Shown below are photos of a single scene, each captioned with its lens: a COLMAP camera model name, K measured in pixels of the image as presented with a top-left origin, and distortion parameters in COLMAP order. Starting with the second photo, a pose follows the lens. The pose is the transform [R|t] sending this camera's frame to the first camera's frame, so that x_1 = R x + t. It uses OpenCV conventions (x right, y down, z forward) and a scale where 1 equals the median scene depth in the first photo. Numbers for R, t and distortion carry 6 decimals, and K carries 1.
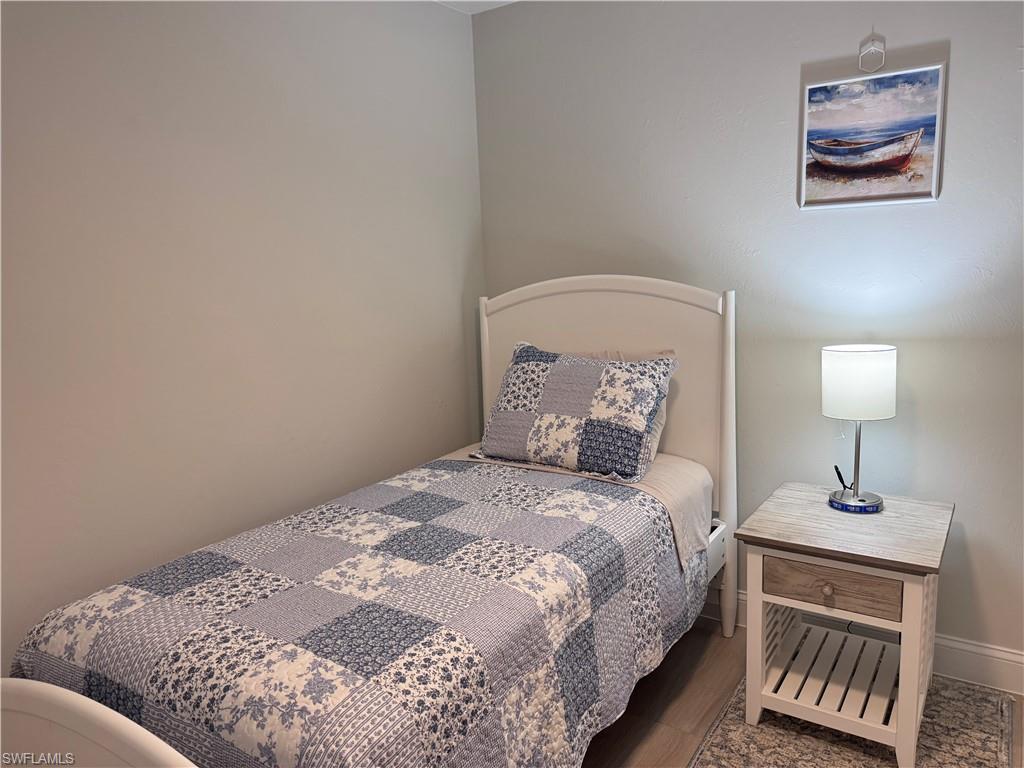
lens RADIAL K [[731.8, 0, 511.5], [0, 731.8, 391.8], [0, 0, 1]] dist [0.050090, -0.041683]
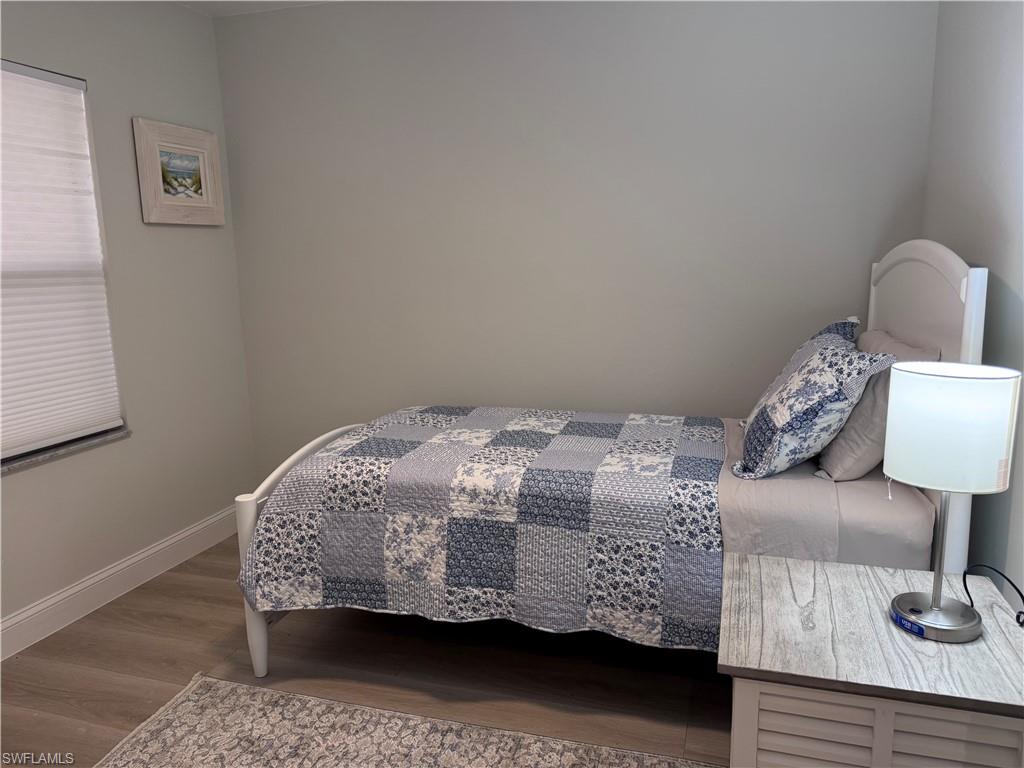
lens RADIAL K [[731.8, 0, 516.1], [0, 731.8, 377.2], [0, 0, 1]] dist [0.050090, -0.041683]
pose [[0.310736, 0.199422, -0.929341, 1.063542], [-0.166544, 0.974040, 0.153328, -0.105895], [0.935792, 0.107132, 0.335882, 0.504789]]
